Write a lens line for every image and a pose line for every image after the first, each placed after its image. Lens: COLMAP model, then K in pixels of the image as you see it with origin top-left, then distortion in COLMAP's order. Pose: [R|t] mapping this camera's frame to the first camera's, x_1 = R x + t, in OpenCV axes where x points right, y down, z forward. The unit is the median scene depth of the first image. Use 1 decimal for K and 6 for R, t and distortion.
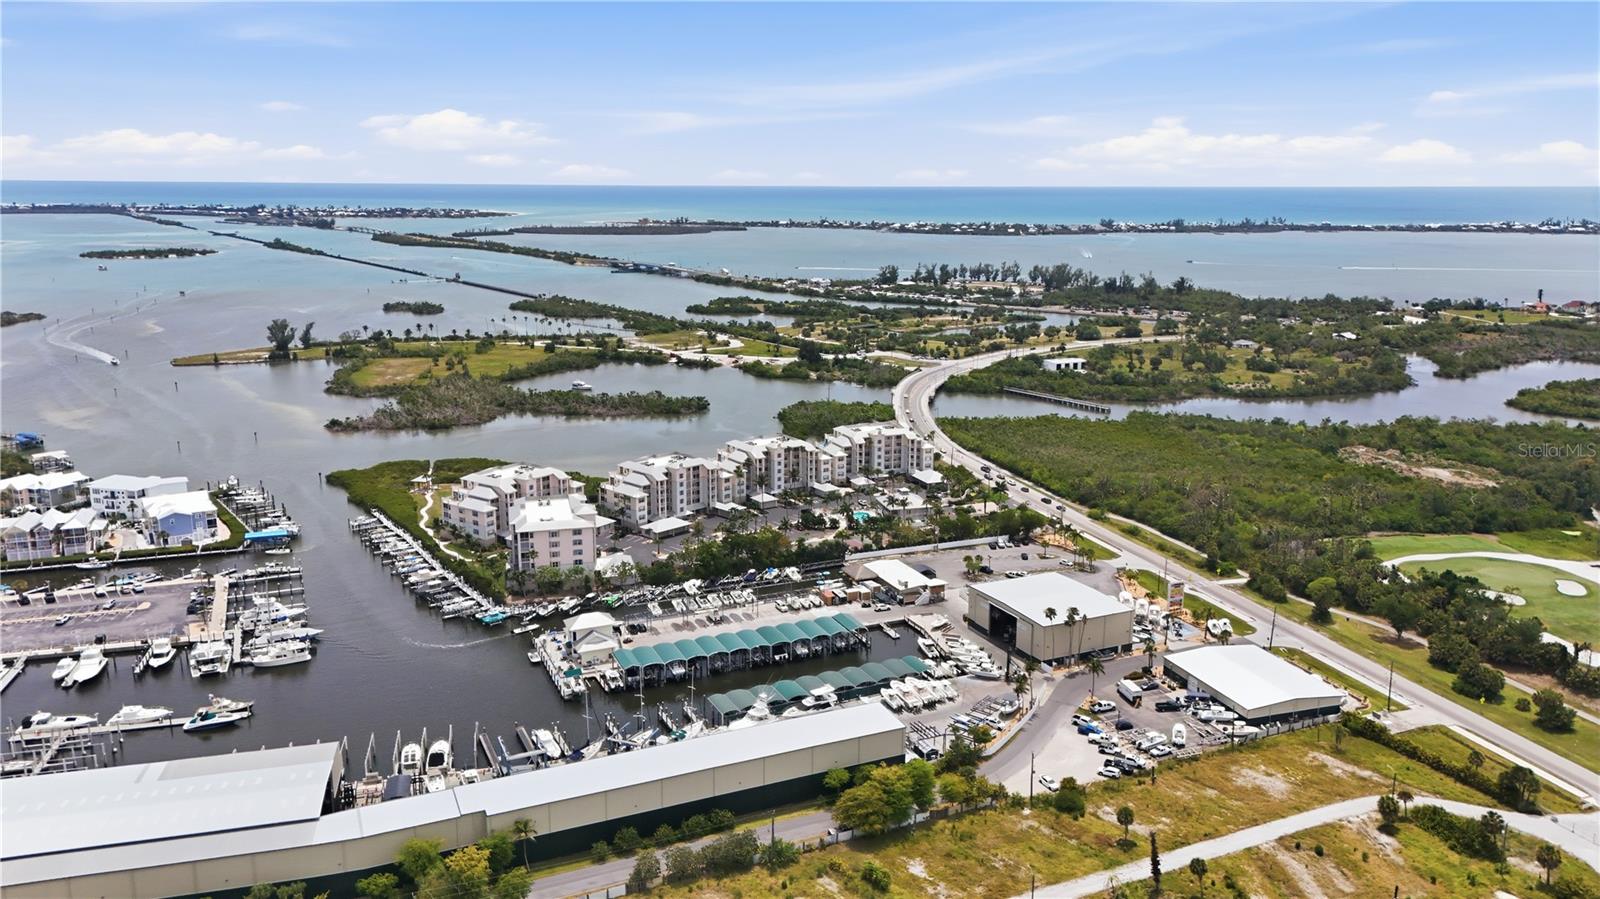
lens RADIAL K [[1168.7, 0, 800.0], [0, 1168.7, 449.5], [0, 0, 1]] dist [0.055585, -0.062462]
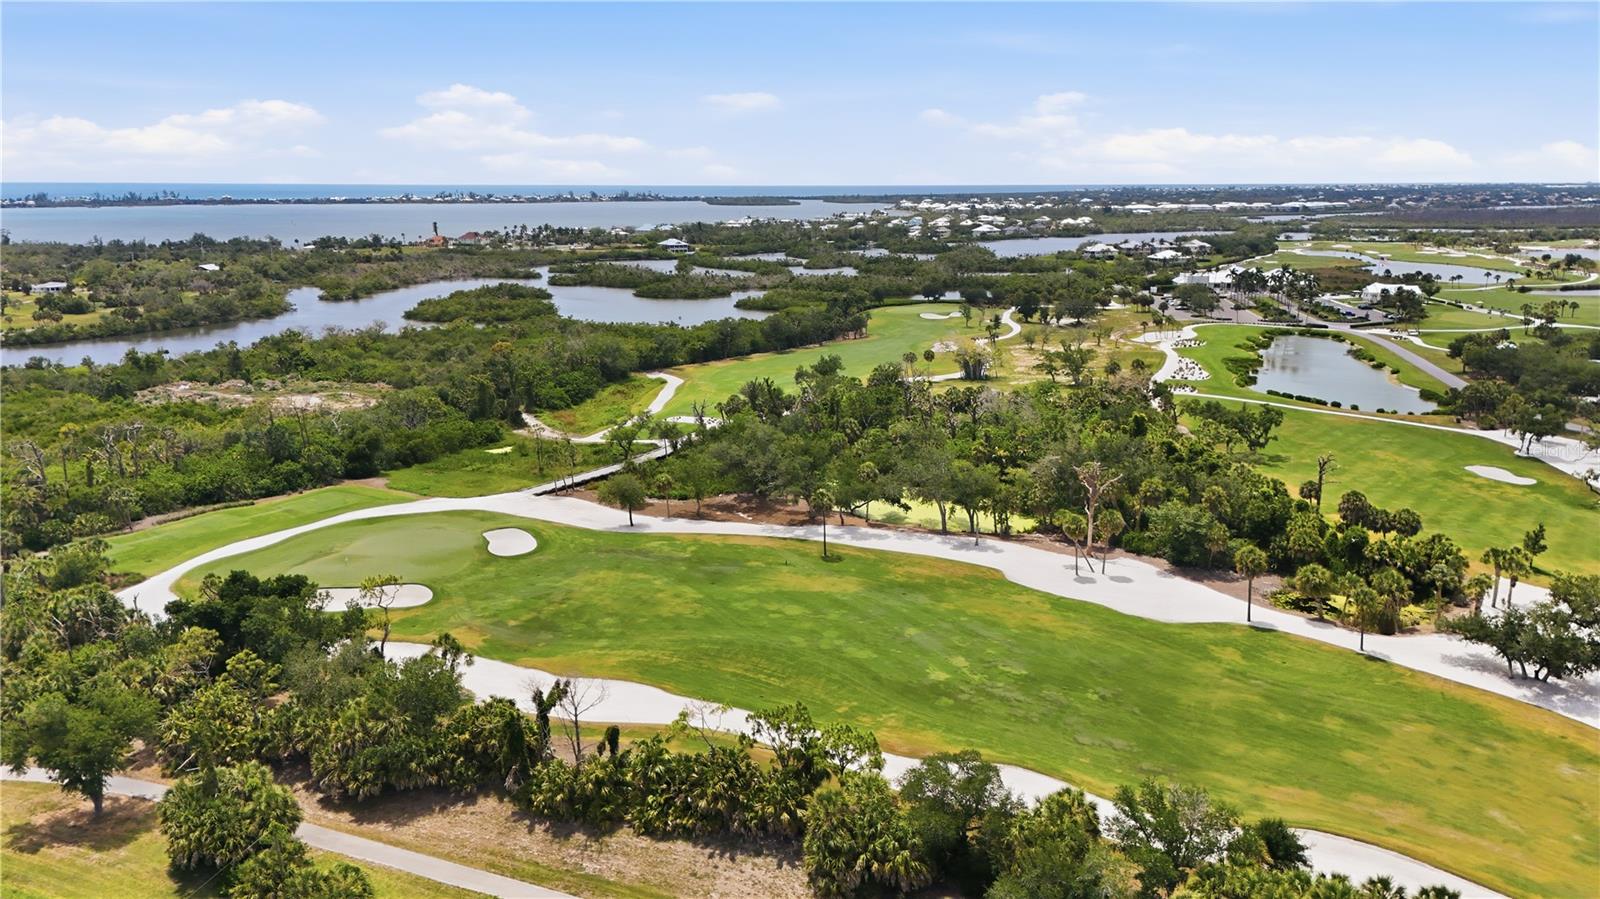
lens RADIAL K [[1168.7, 0, 800.0], [0, 1168.7, 449.5], [0, 0, 1]] dist [0.055585, -0.062462]
pose [[0.666109, -0.171625, 0.725840, 0.232333], [0.171187, 0.982366, 0.075181, 0.037916], [-0.725943, 0.074175, 0.683743, 0.347254]]
